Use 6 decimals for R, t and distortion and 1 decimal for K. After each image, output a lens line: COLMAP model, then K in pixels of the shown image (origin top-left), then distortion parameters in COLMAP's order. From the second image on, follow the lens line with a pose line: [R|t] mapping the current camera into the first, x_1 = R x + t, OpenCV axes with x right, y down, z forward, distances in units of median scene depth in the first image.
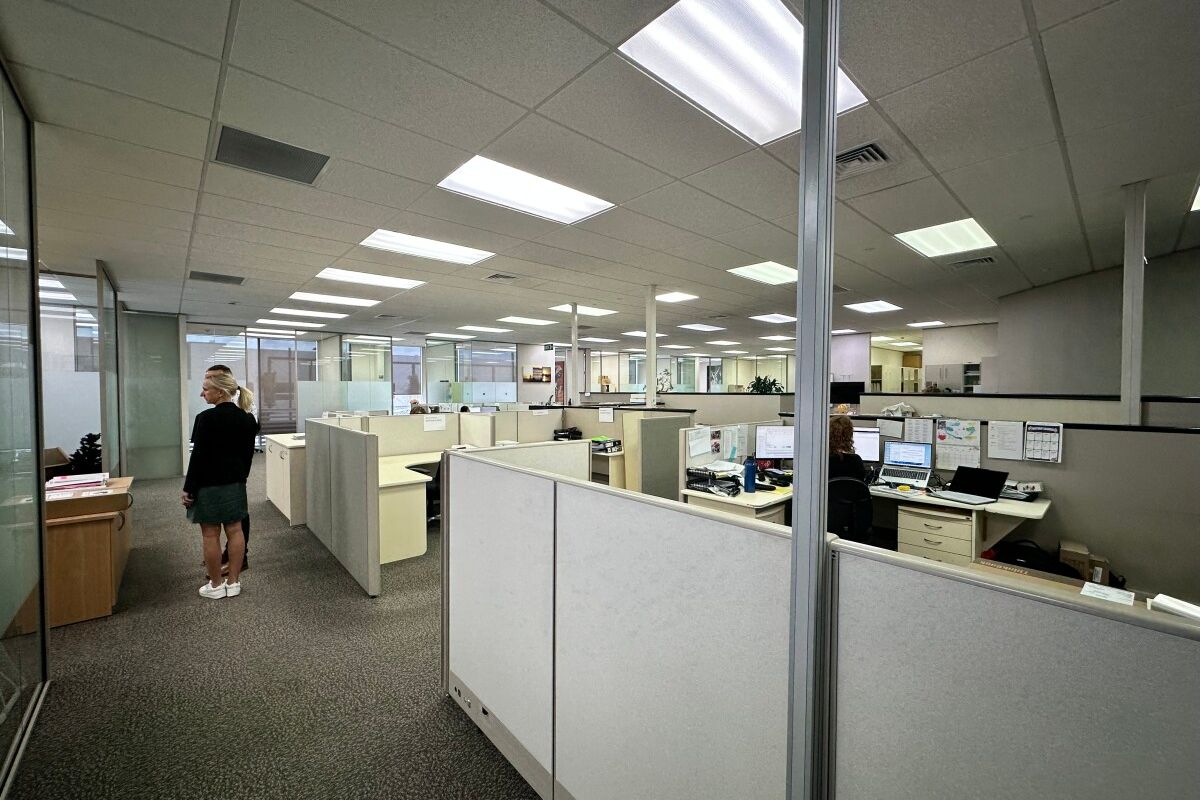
lens RADIAL K [[474.1, 0, 601.8], [0, 474.1, 392.7], [0, 0, 1]] dist [0.000607, 0.000243]
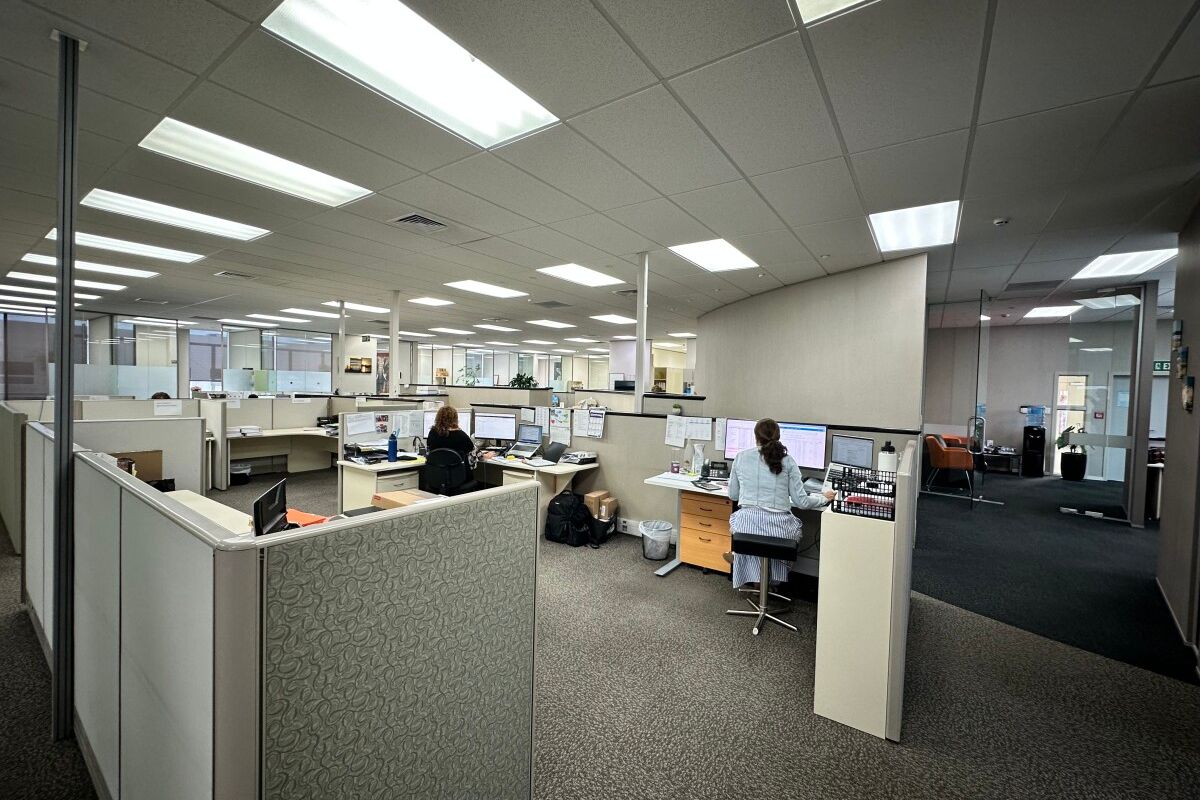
lens RADIAL K [[474.1, 0, 597.7], [0, 474.1, 399.9], [0, 0, 1]] dist [0.000607, 0.000243]
pose [[0.975617, 0.017402, 0.218790, 0.184345], [-0.023496, 0.999404, 0.025280, -0.002138], [-0.218219, -0.029804, 0.975445, -0.125360]]
